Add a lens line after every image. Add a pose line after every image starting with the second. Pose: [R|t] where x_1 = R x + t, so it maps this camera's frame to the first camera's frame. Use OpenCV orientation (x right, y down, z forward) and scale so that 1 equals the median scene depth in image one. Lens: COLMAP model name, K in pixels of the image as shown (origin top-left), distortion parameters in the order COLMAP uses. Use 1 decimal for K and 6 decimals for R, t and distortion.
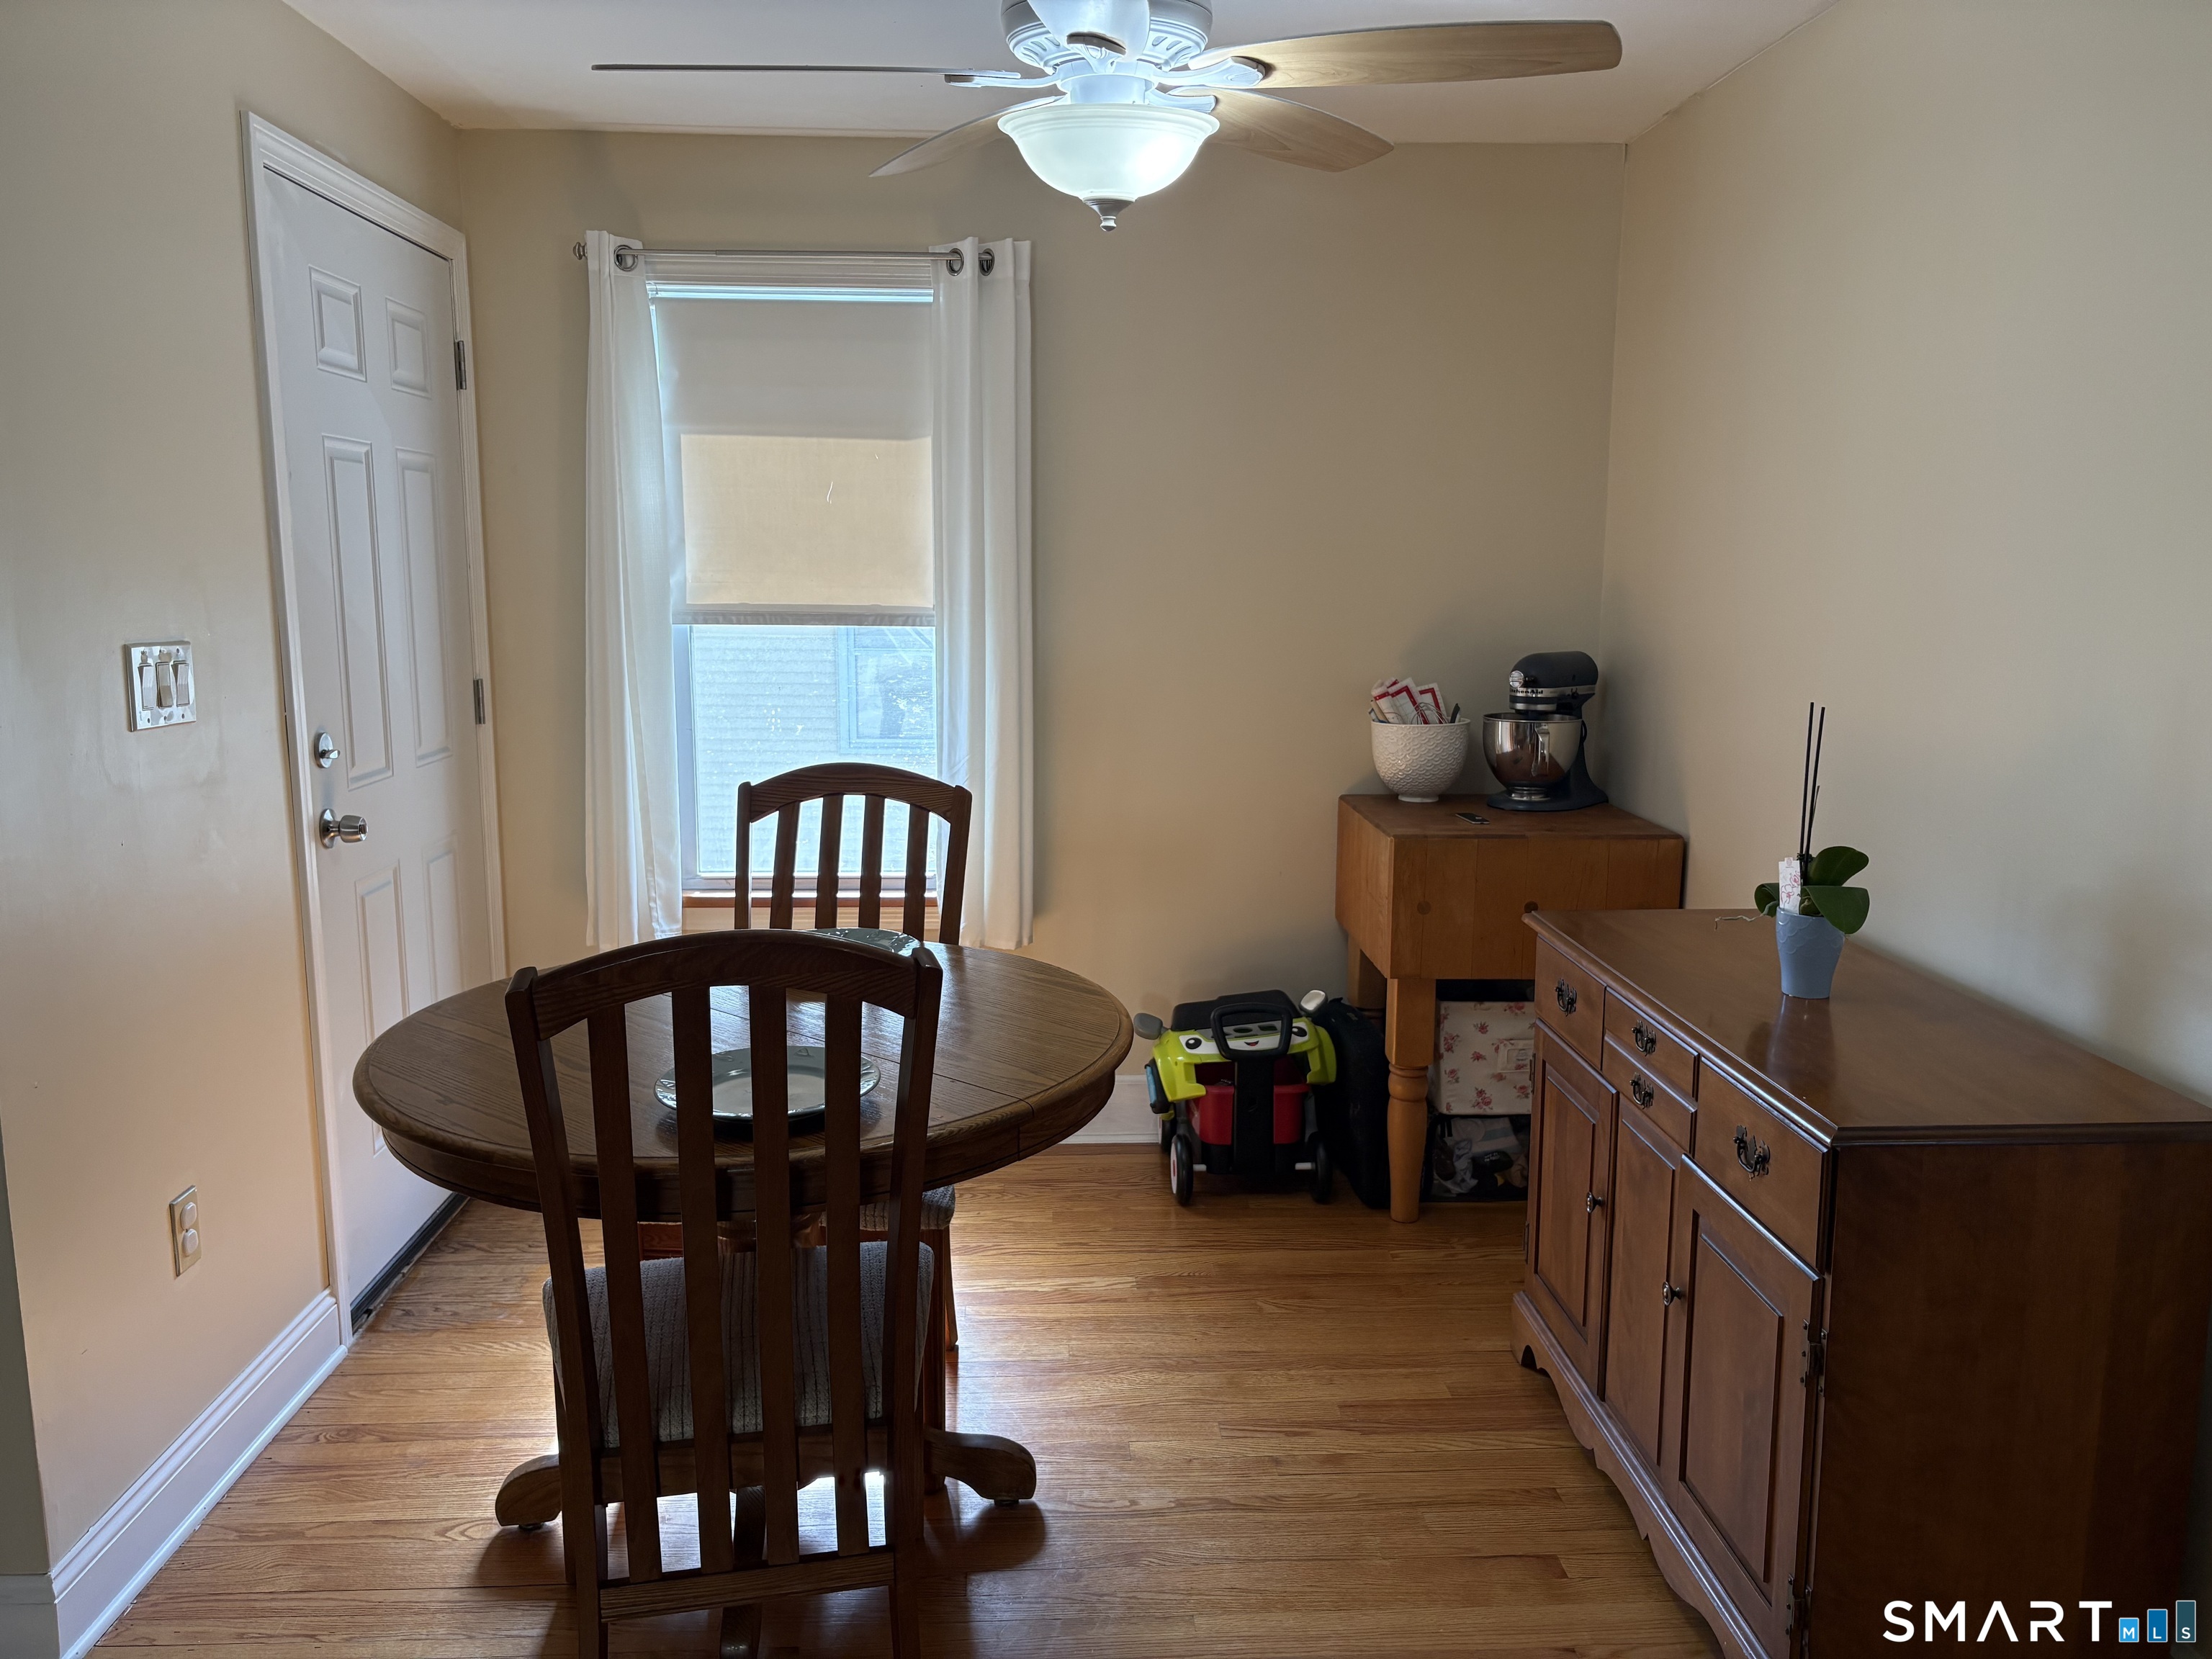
lens RADIAL K [[1675.5, 0, 1102.7], [0, 1675.5, 839.1], [0, 0, 1]] dist [0.050249, -0.043821]
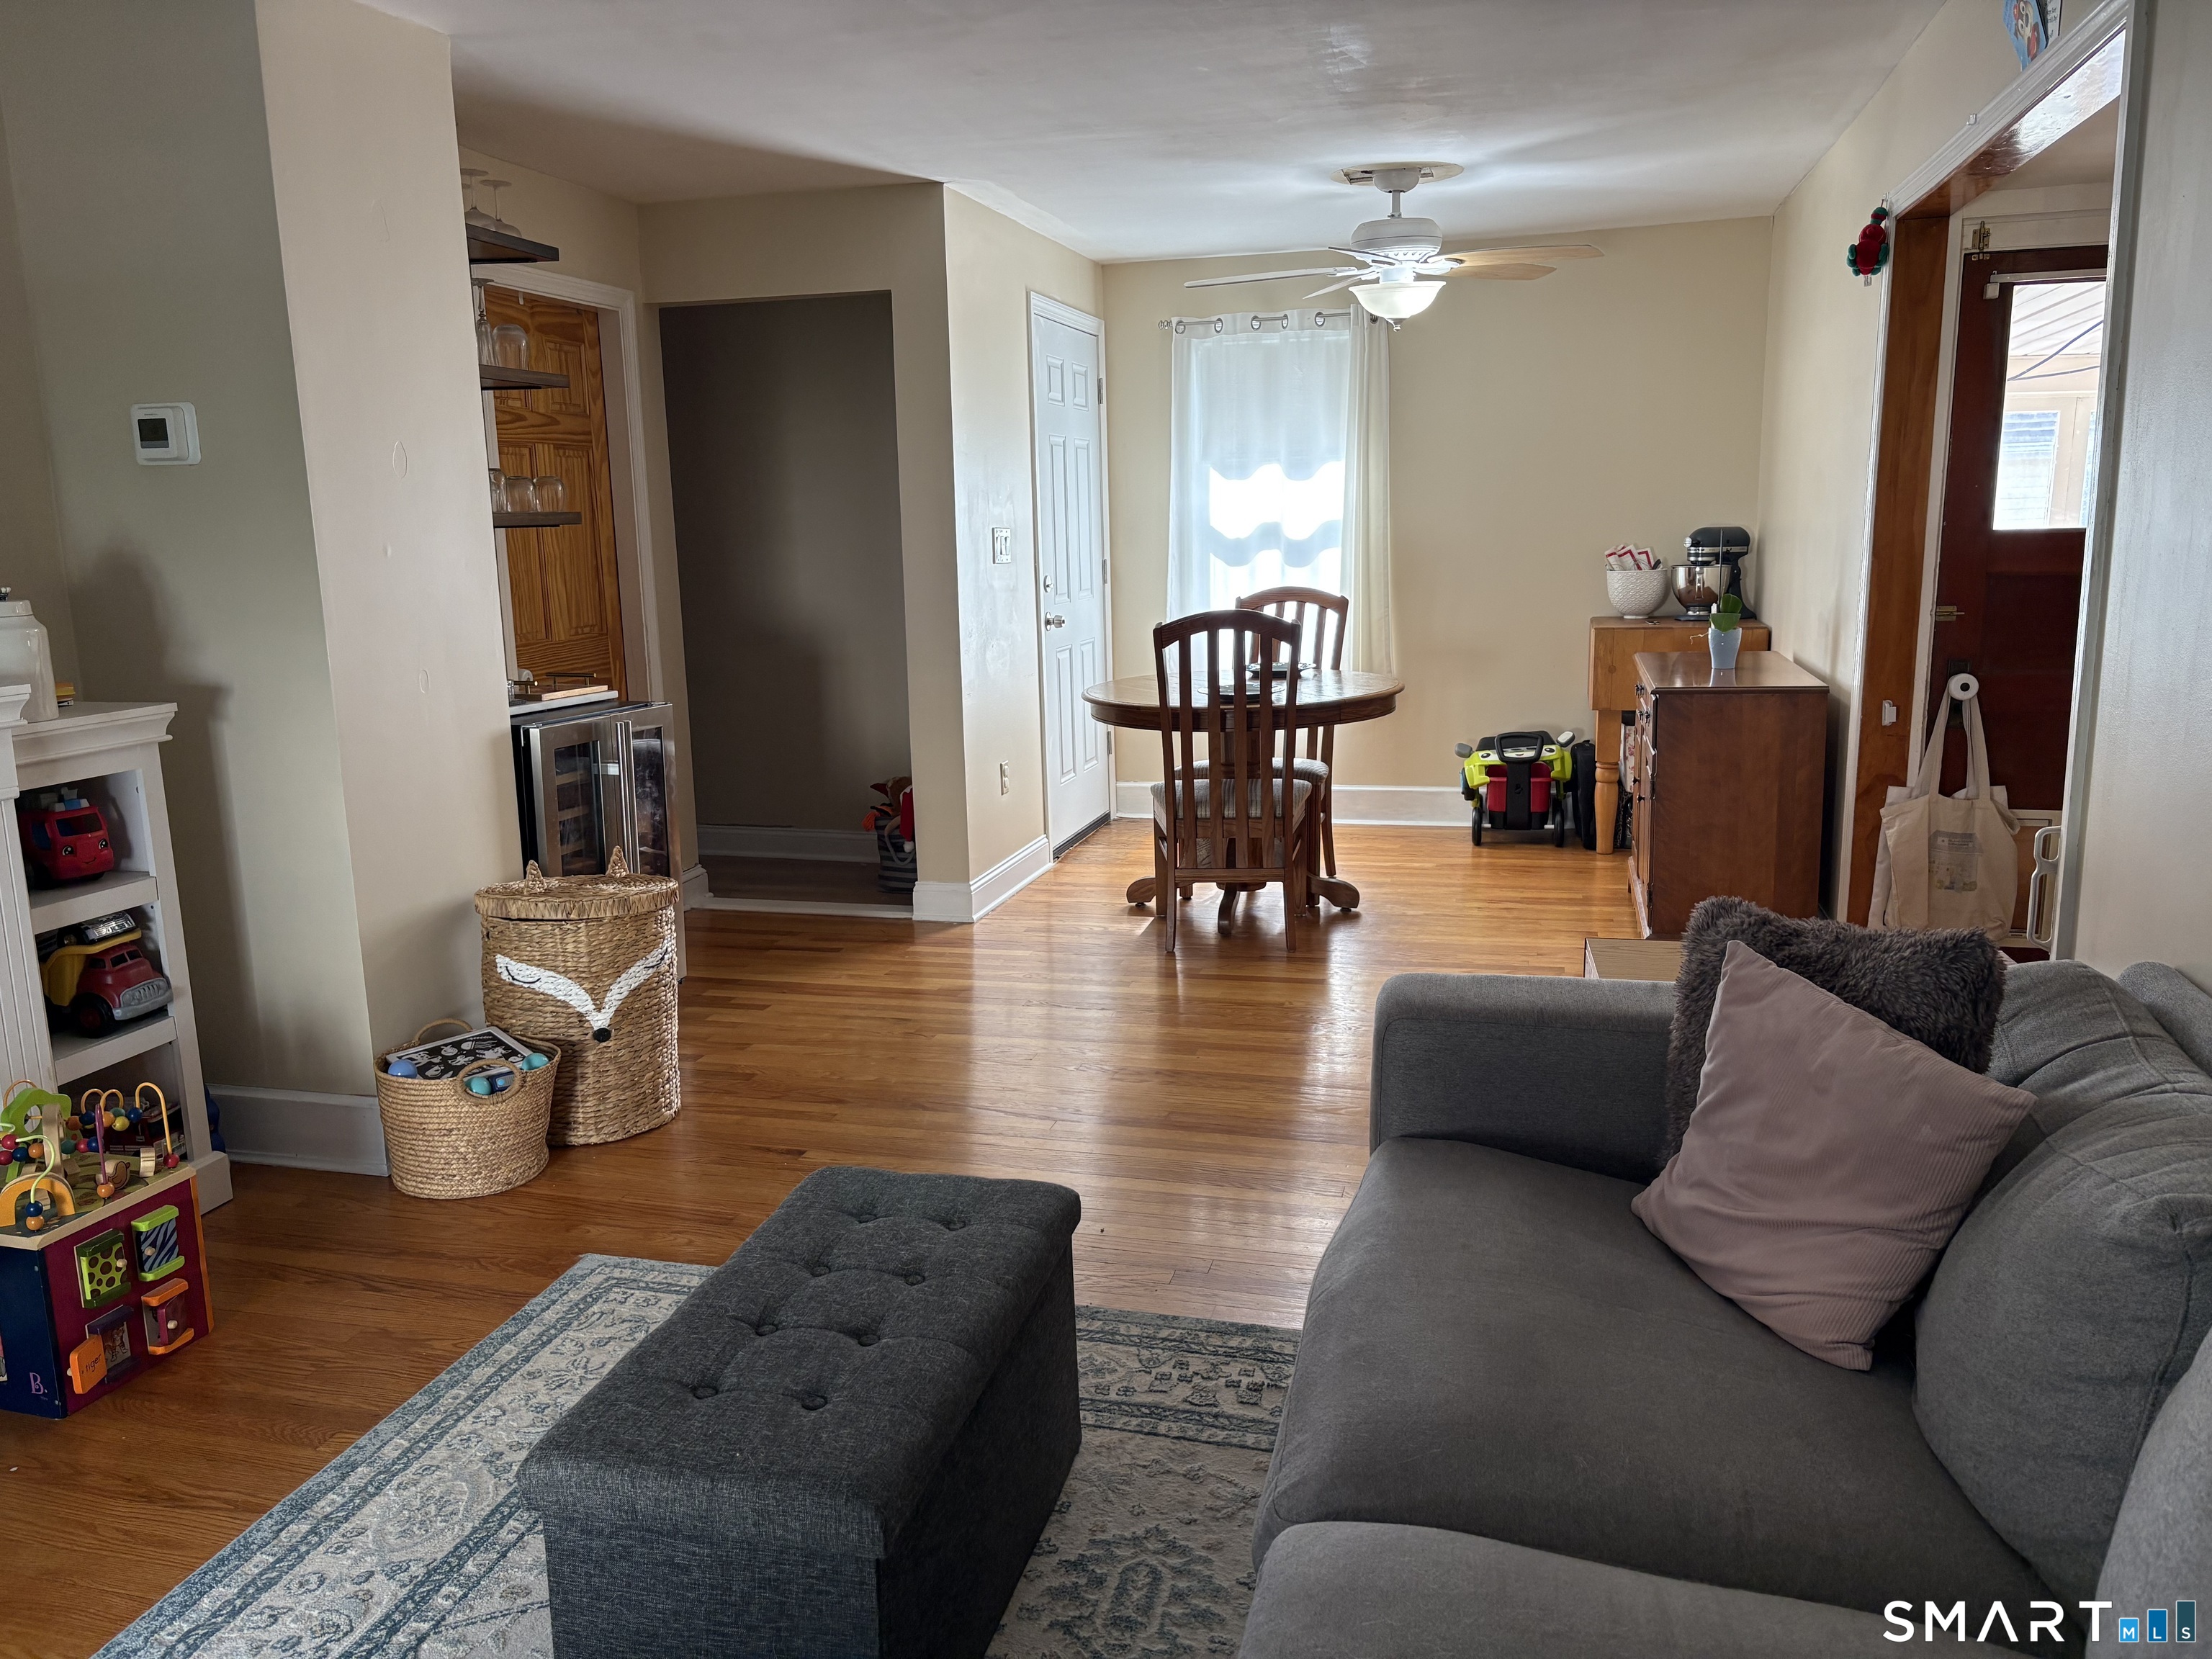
lens RADIAL K [[1675.5, 0, 1092.0], [0, 1675.5, 834.5], [0, 0, 1]] dist [0.050249, -0.043821]
pose [[0.953780, 0.025056, -0.299459, 0.193979], [-0.017363, 0.999448, 0.028323, 0.165430], [0.300004, -0.021814, 0.953689, -0.827459]]
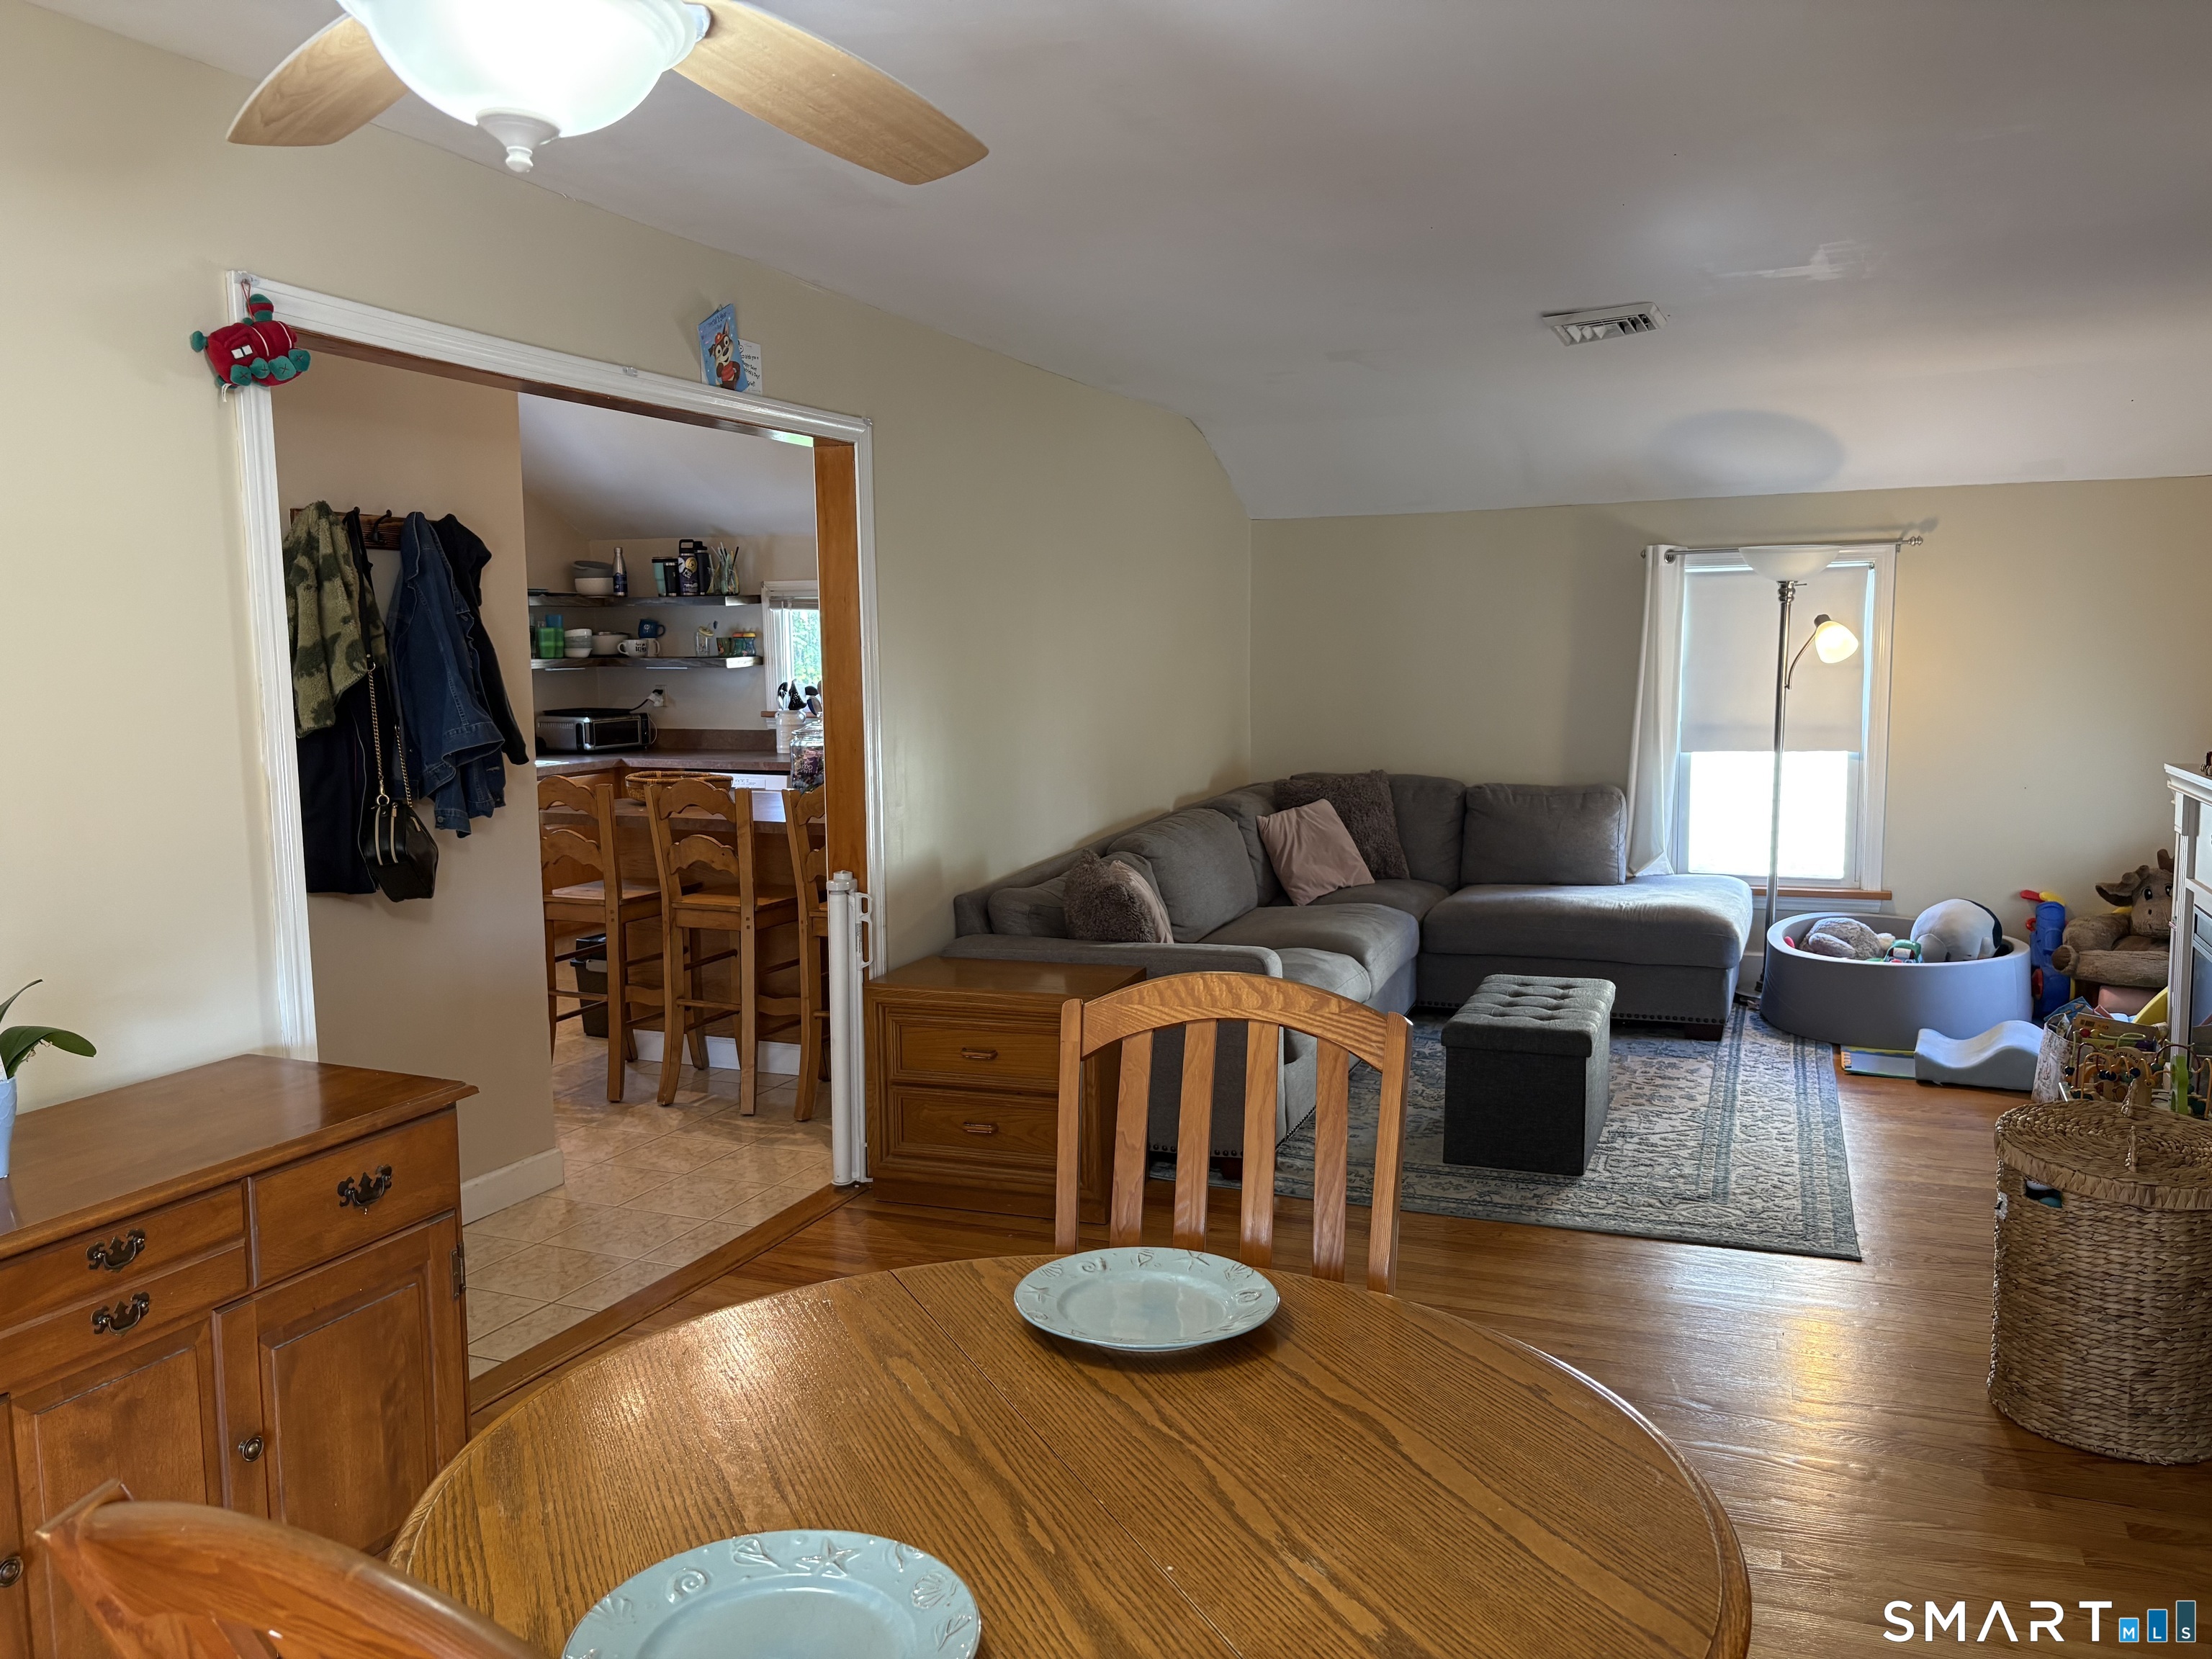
lens RADIAL K [[1675.5, 0, 1111.9], [0, 1675.5, 840.9], [0, 0, 1]] dist [0.050249, -0.043821]
pose [[-0.906669, -0.049283, 0.418954, -0.295998], [0.070221, 0.961663, 0.265092, -0.168015], [-0.415957, 0.269770, -0.868449, 0.945619]]
